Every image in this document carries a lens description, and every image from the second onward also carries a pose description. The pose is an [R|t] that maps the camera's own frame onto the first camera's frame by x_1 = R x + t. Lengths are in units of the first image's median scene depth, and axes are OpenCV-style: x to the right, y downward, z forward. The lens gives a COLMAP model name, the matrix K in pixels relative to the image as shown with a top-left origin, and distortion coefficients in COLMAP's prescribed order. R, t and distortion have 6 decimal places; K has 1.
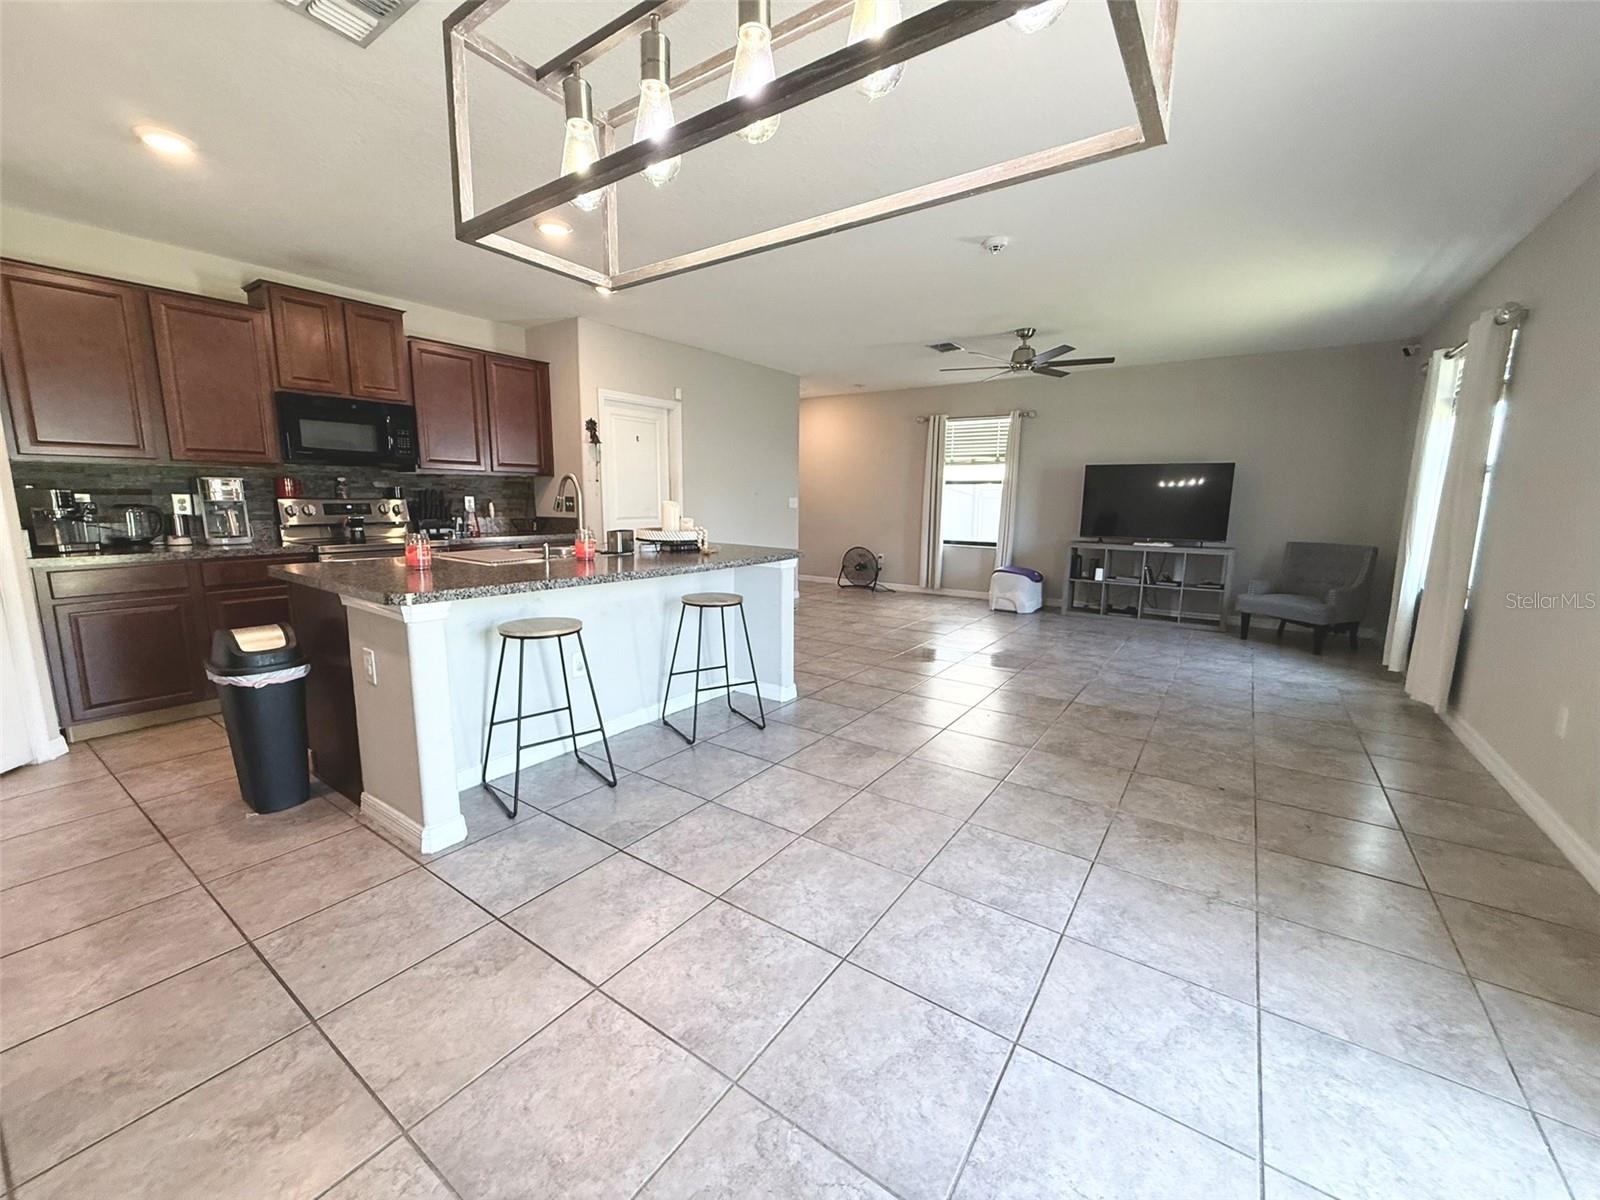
lens RADIAL K [[638.1, 0, 789.8], [0, 638.1, 598.7], [0, 0, 1]] dist [-0.001974, 0.000442]
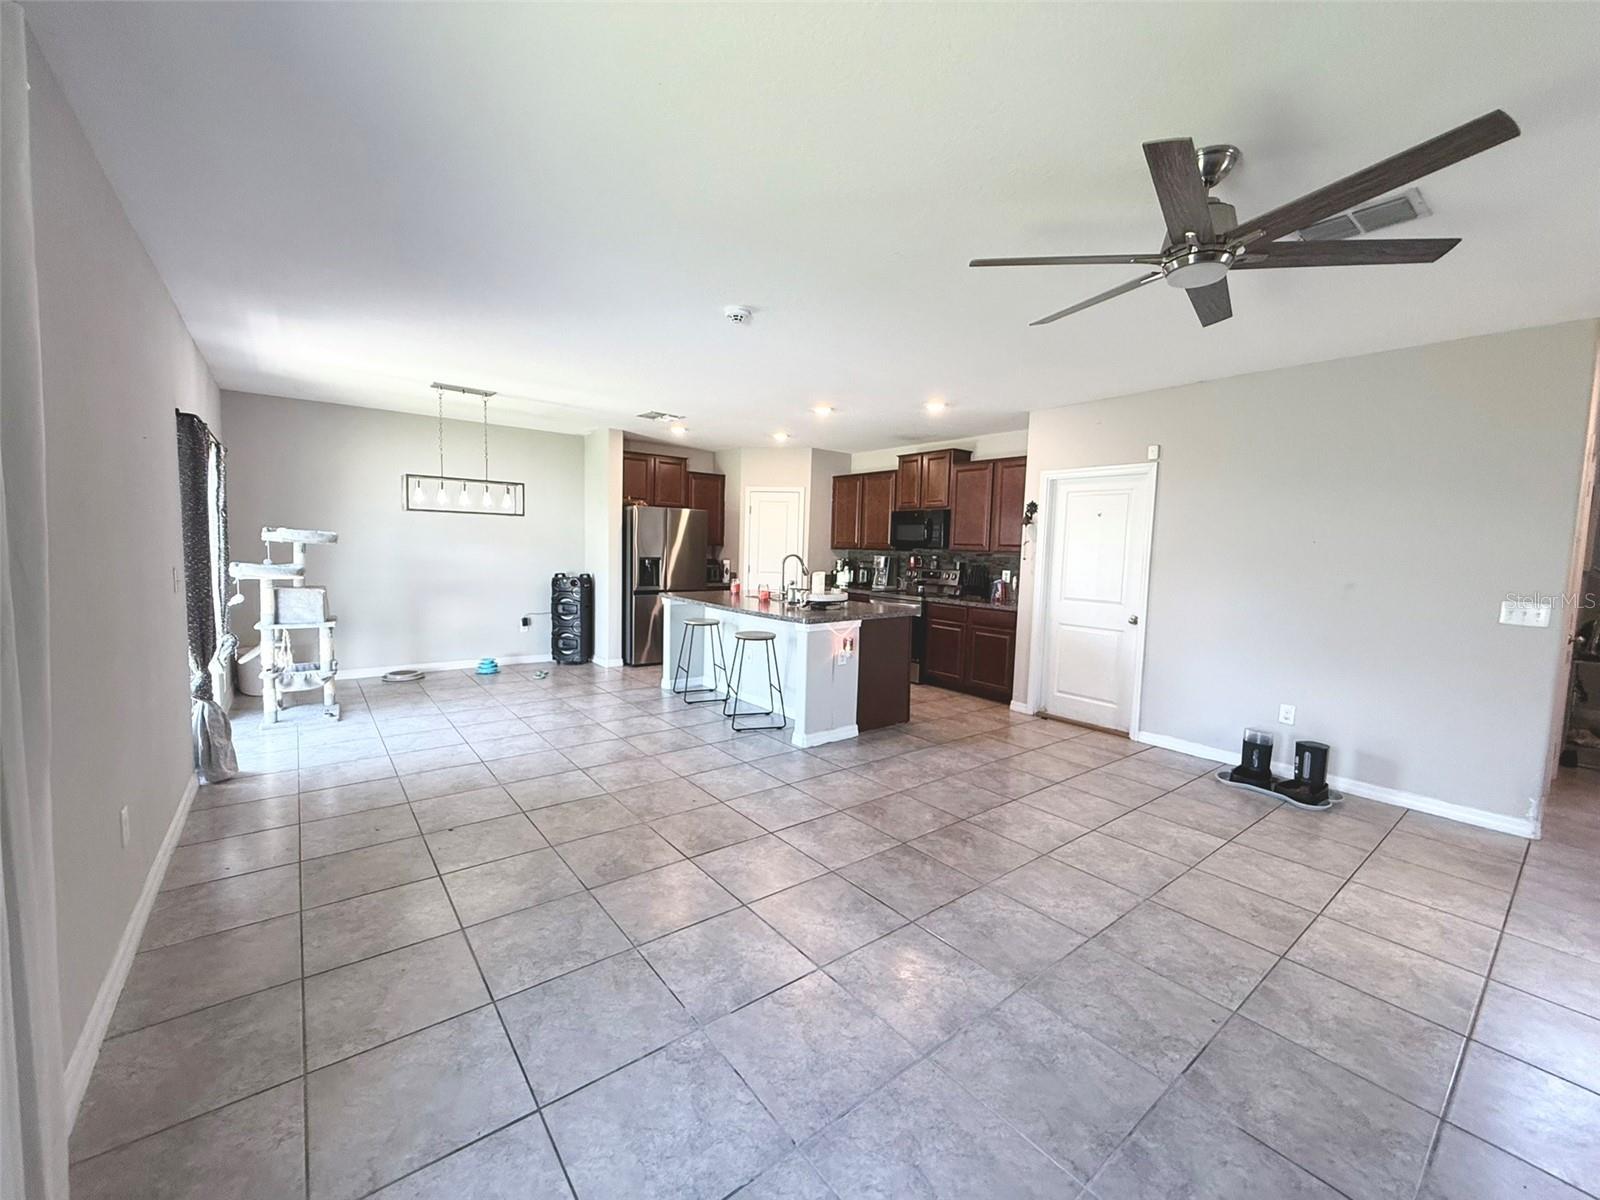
lens RADIAL K [[638.1, 0, 794.7], [0, 638.1, 597.7], [0, 0, 1]] dist [-0.001974, 0.000442]
pose [[-0.285722, 0.060497, -0.956401, 1.119733], [-0.181997, 0.976417, 0.116134, -0.241548], [0.940872, 0.207244, -0.267973, 1.288938]]
